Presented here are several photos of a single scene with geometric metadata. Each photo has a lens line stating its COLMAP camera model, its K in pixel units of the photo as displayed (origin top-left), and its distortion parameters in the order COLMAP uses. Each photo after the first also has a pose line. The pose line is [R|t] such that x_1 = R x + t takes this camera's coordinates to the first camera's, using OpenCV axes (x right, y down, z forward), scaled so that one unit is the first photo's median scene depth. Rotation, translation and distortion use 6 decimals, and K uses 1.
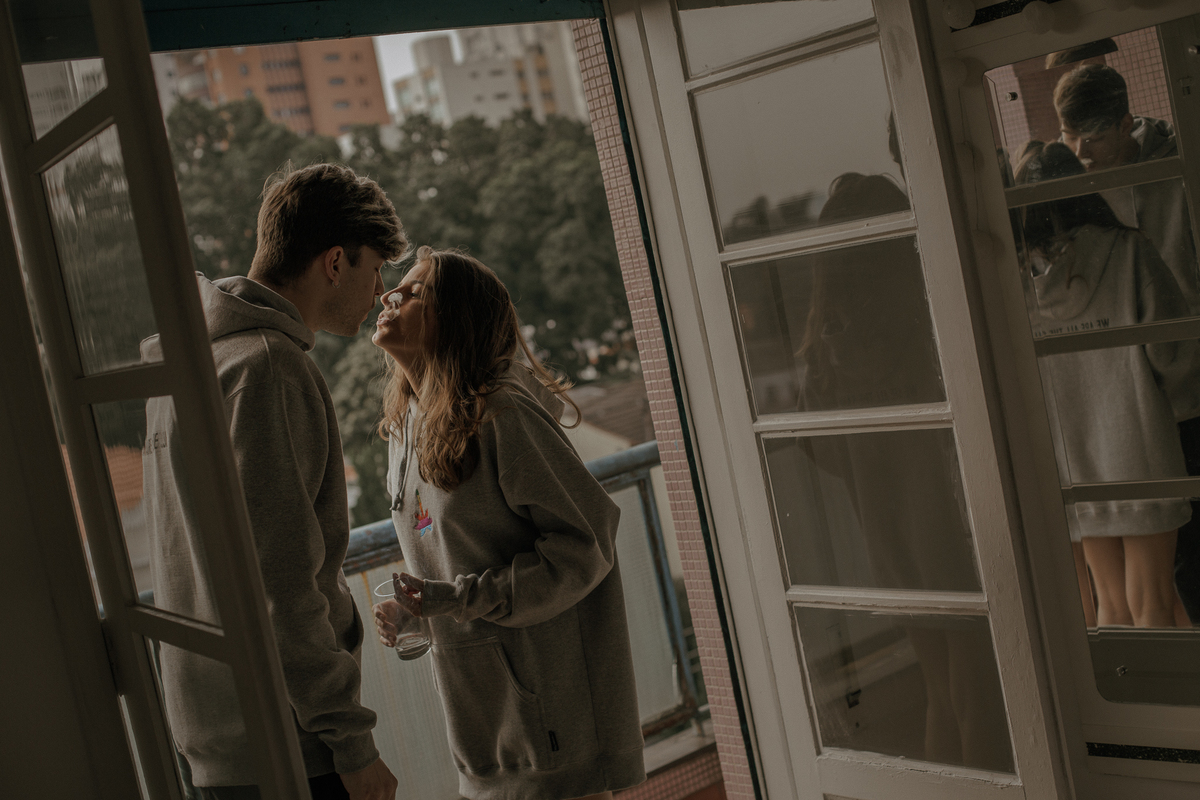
lens RADIAL K [[1798.0, 0, 600.0], [0, 1798.0, 400.0], [0, 0, 1]] dist [-0.125769, 0.048085]
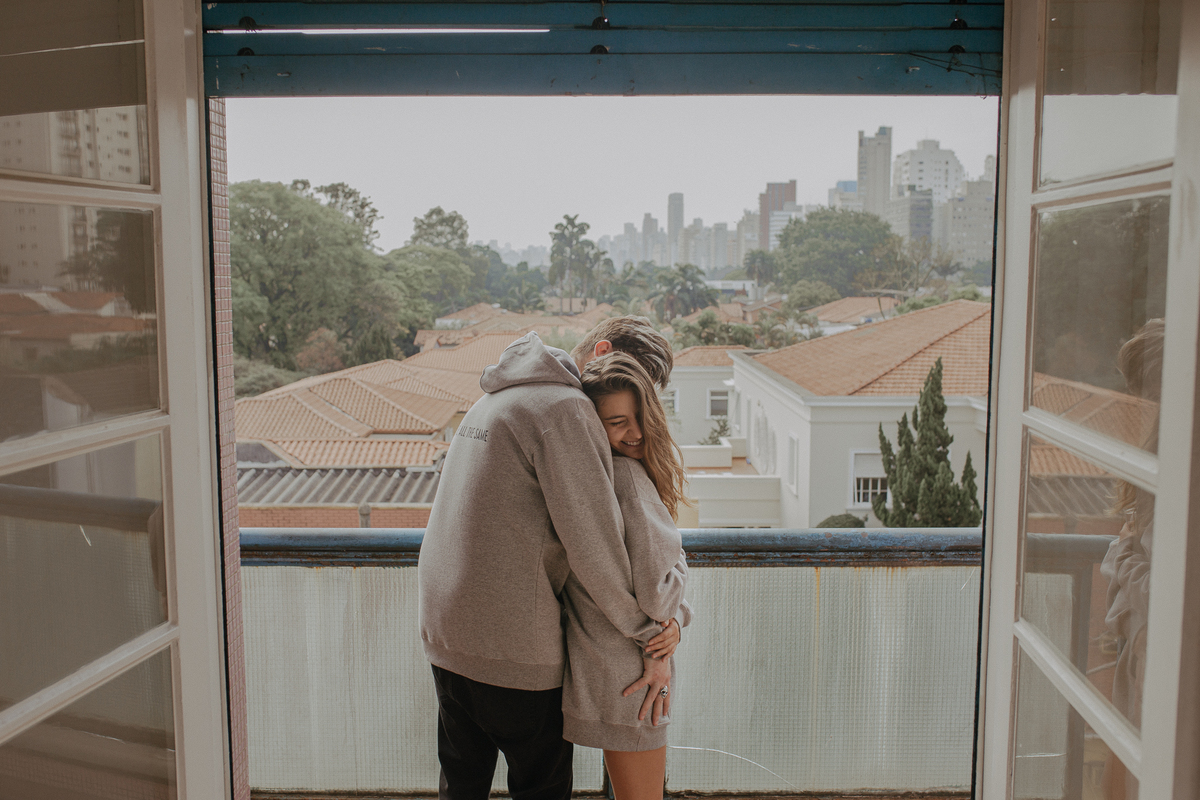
lens RADIAL K [[1175.5, 0, 589.6], [0, 1175.5, 400.0], [0, 0, 1]] dist [-0.037221, 0.004958]
pose [[0.732404, 0.267937, -0.625934, 0.249280], [-0.191332, 0.963263, 0.188458, -0.147792], [0.653434, -0.018266, 0.756763, 0.475317]]
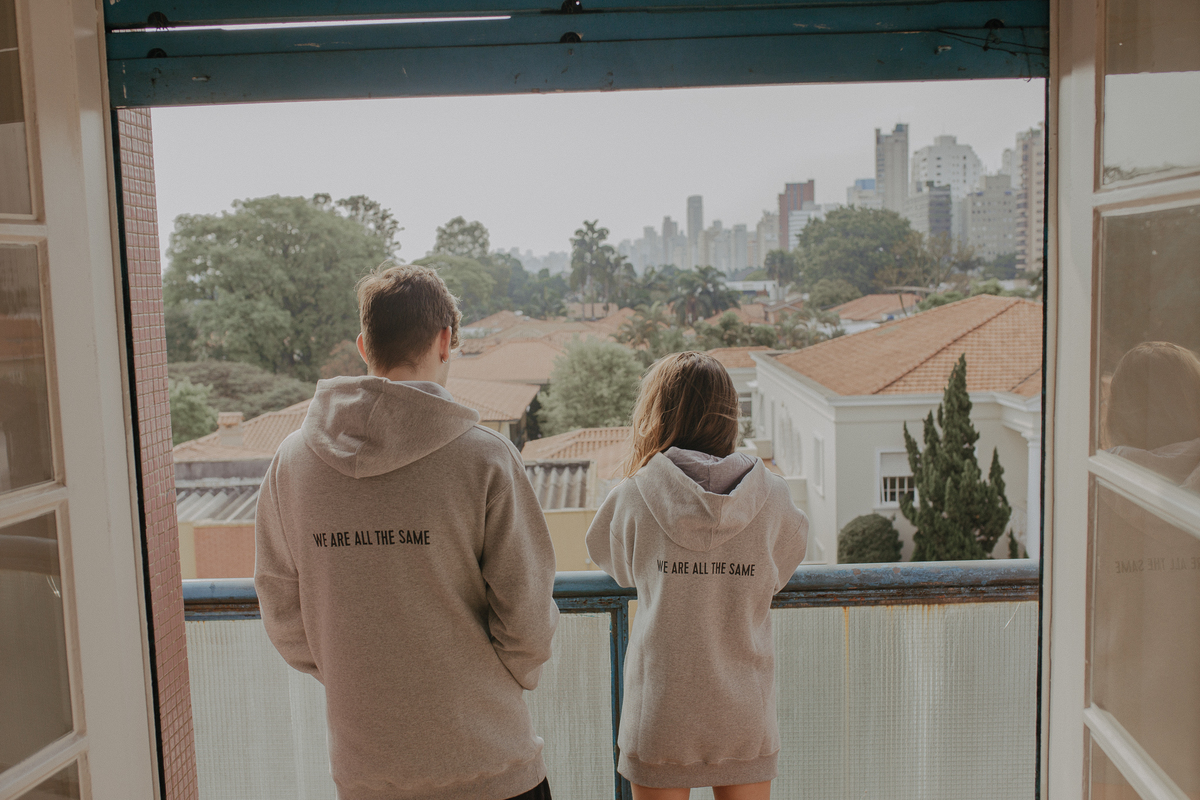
lens RADIAL K [[1163.9, 0, 600.0], [0, 1163.9, 400.0], [0, 0, 1]] dist [-0.034330, 0.003442]
pose [[0.730941, 0.246595, -0.636330, 0.200648], [-0.162917, 0.968526, 0.188190, -0.152689], [0.662709, -0.033887, 0.748110, 0.557210]]
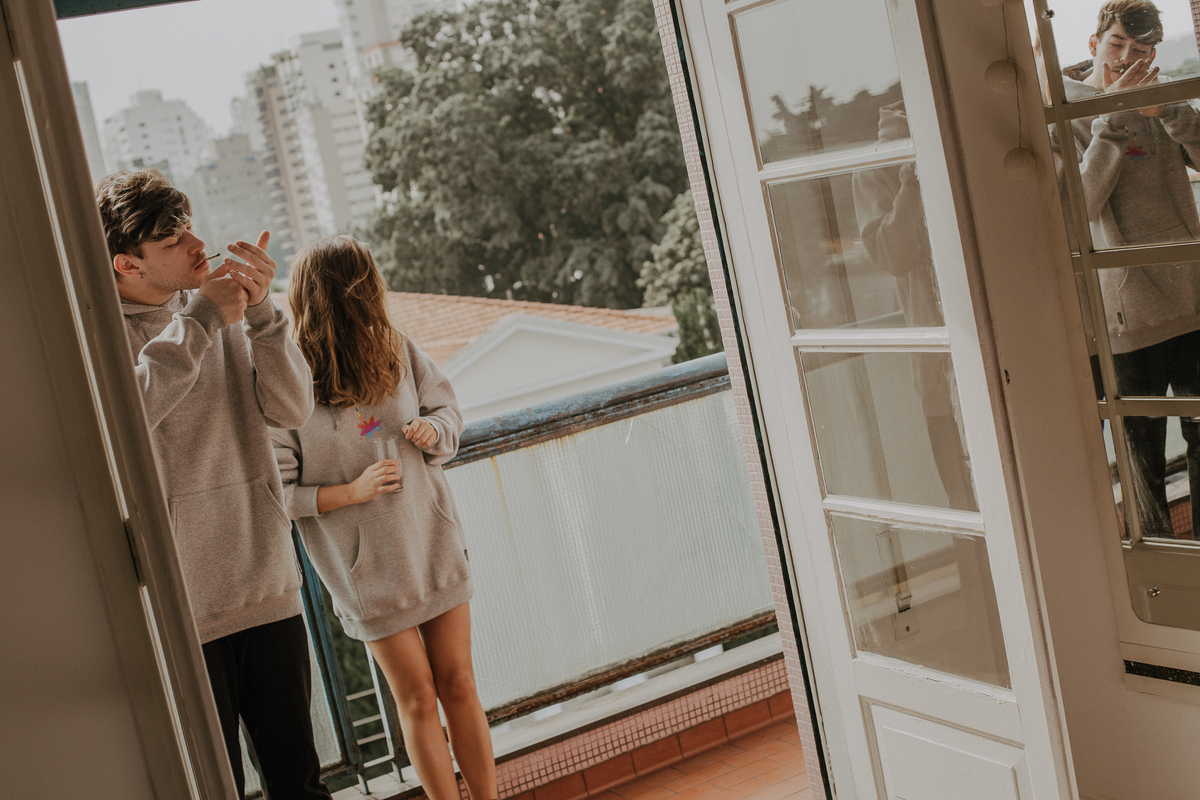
lens RADIAL K [[1798.0, 0, 600.0], [0, 1798.0, 400.0], [0, 0, 1]] dist [-0.125769, 0.048085]
pose [[0.980154, 0.024247, -0.196751, 0.181465], [-0.006997, 0.996105, 0.087898, -0.040955], [0.198116, -0.084777, 0.976505, -0.029219]]
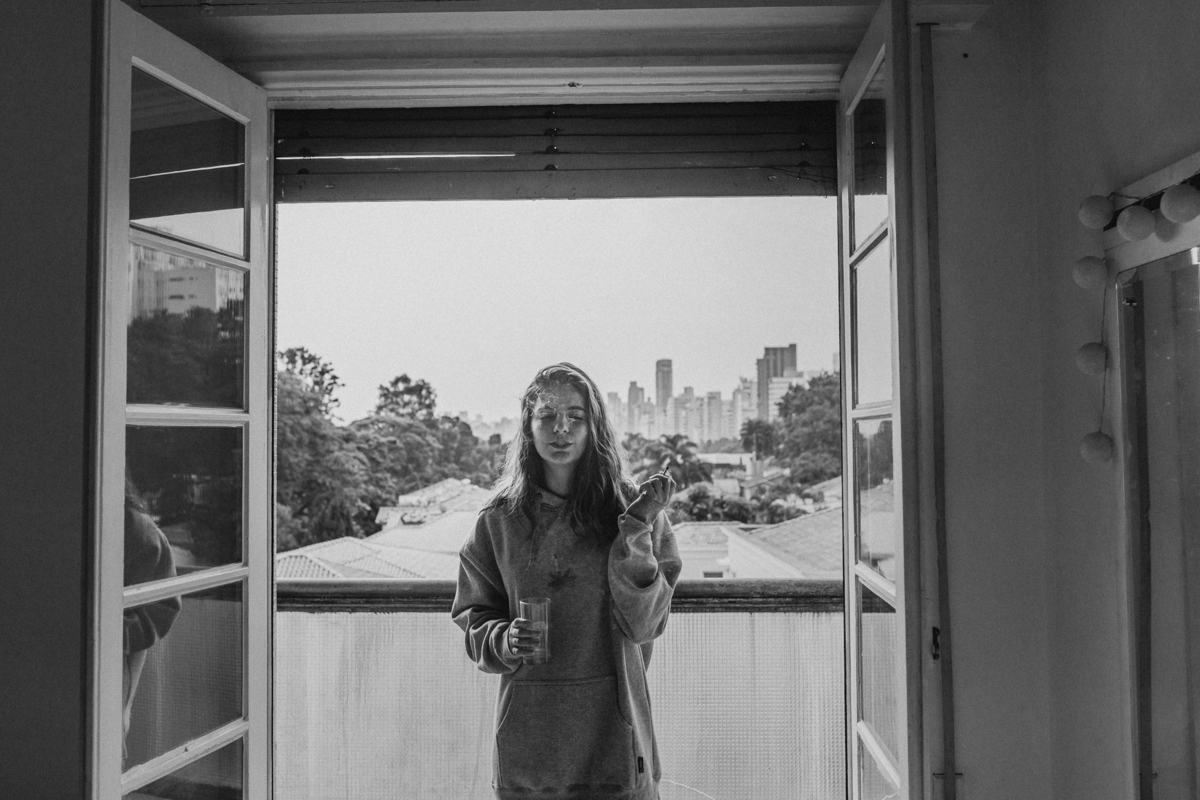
lens RADIAL K [[1324.7, 0, 517.7], [0, 1324.7, 376.2], [0, 0, 1]] dist [-0.015654, 0.001569]
pose [[0.706616, 0.157577, -0.689829, 0.485866], [-0.184680, 0.982169, 0.035181, -0.092490], [0.683072, 0.102538, 0.723118, 0.252304]]
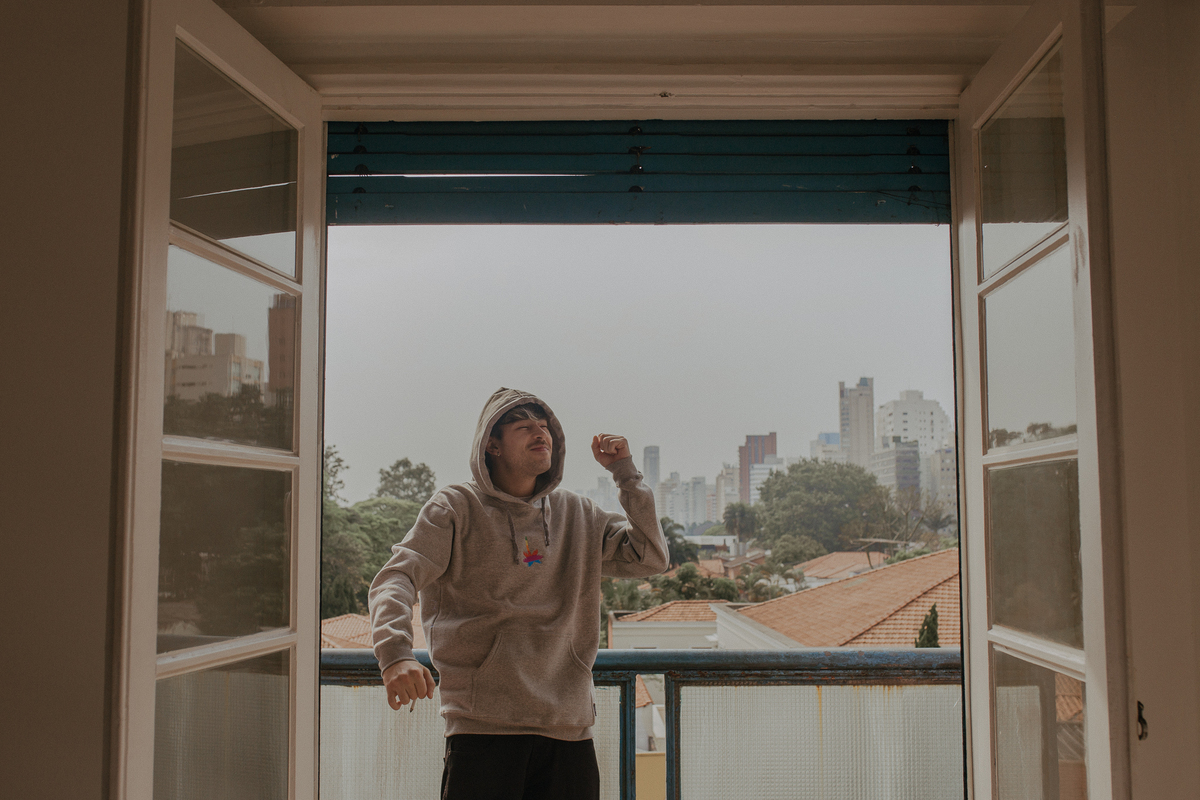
lens RADIAL K [[1248.7, 0, 555.5], [0, 1248.7, 422.8], [0, 0, 1]] dist [-0.028194, 0.014391]
pose [[0.730231, 0.140462, -0.668605, 0.353490], [-0.191788, 0.981431, -0.003284, -0.051615], [0.655728, 0.130628, 0.743611, 0.321951]]
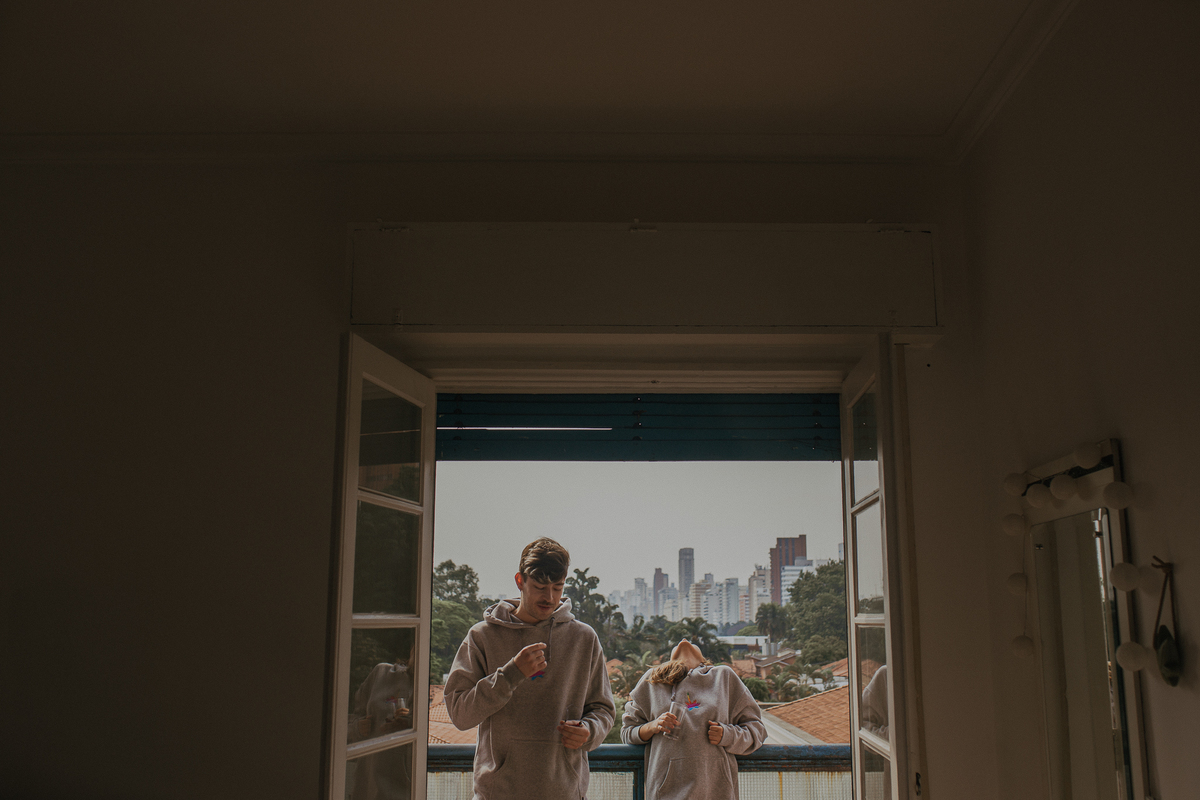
lens RADIAL K [[1214.5, 0, 600.0], [0, 1214.5, 400.0], [0, 0, 1]] dist [-0.027506, -0.000432]
pose [[0.733037, 0.074724, -0.676072, 0.605920], [-0.193693, 0.975728, -0.102169, -0.115729], [0.652027, 0.205844, 0.729718, 0.036533]]
